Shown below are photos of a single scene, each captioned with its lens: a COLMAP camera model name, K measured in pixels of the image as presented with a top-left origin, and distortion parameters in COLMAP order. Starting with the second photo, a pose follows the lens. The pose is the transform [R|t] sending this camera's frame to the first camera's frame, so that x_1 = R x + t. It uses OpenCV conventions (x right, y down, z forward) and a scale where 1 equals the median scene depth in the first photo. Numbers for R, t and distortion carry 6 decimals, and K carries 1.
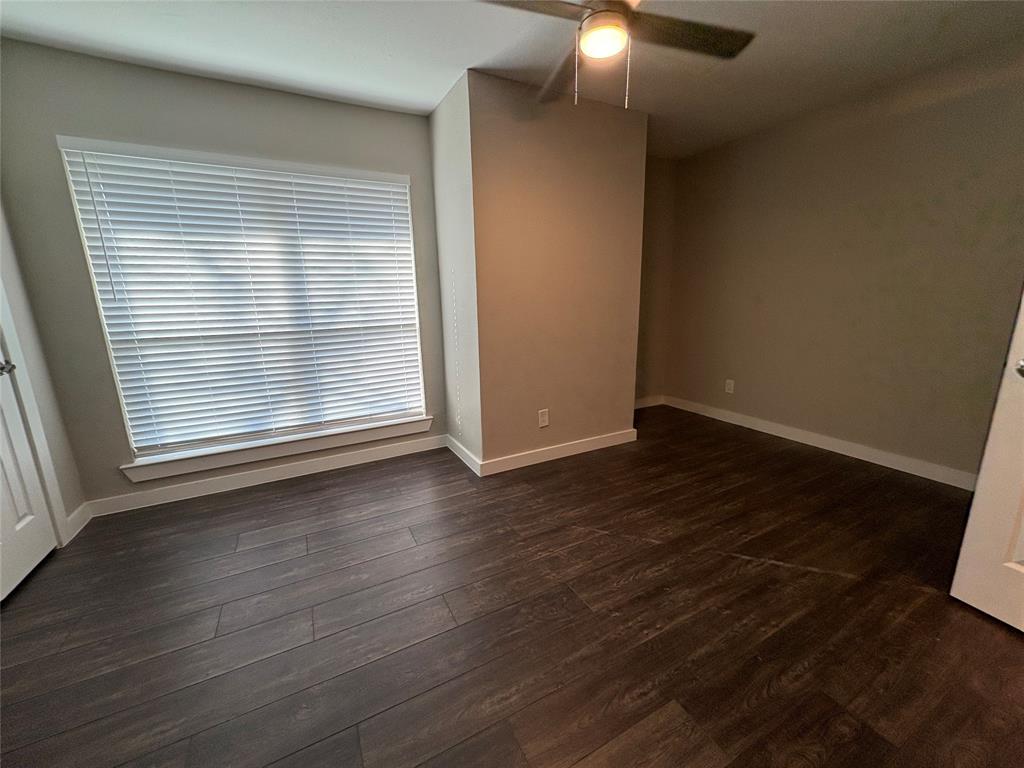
lens RADIAL K [[408.5, 0, 512.1], [0, 408.5, 383.3], [0, 0, 1]] dist [0.004663, 0.000559]
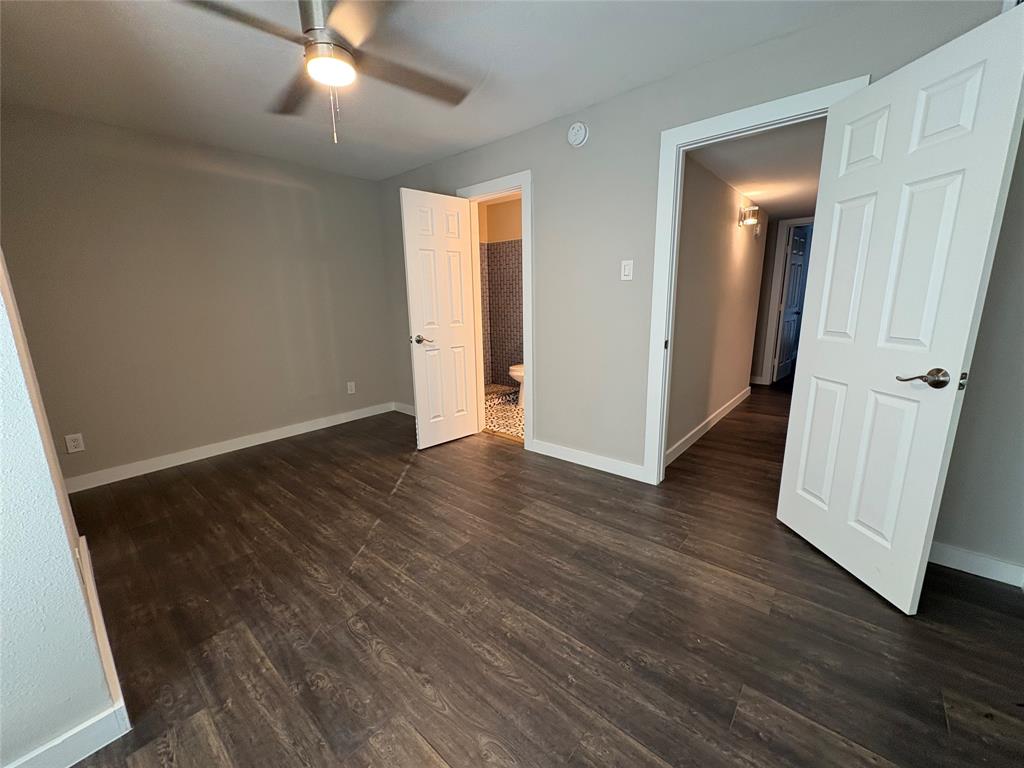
lens RADIAL K [[408.5, 0, 511.7], [0, 408.5, 384.1], [0, 0, 1]] dist [0.004663, 0.000559]
pose [[-0.366618, -0.169954, 0.914717, -0.787645], [0.228736, 0.936532, 0.265684, -0.203727], [-0.901815, 0.306633, -0.304475, 0.880888]]
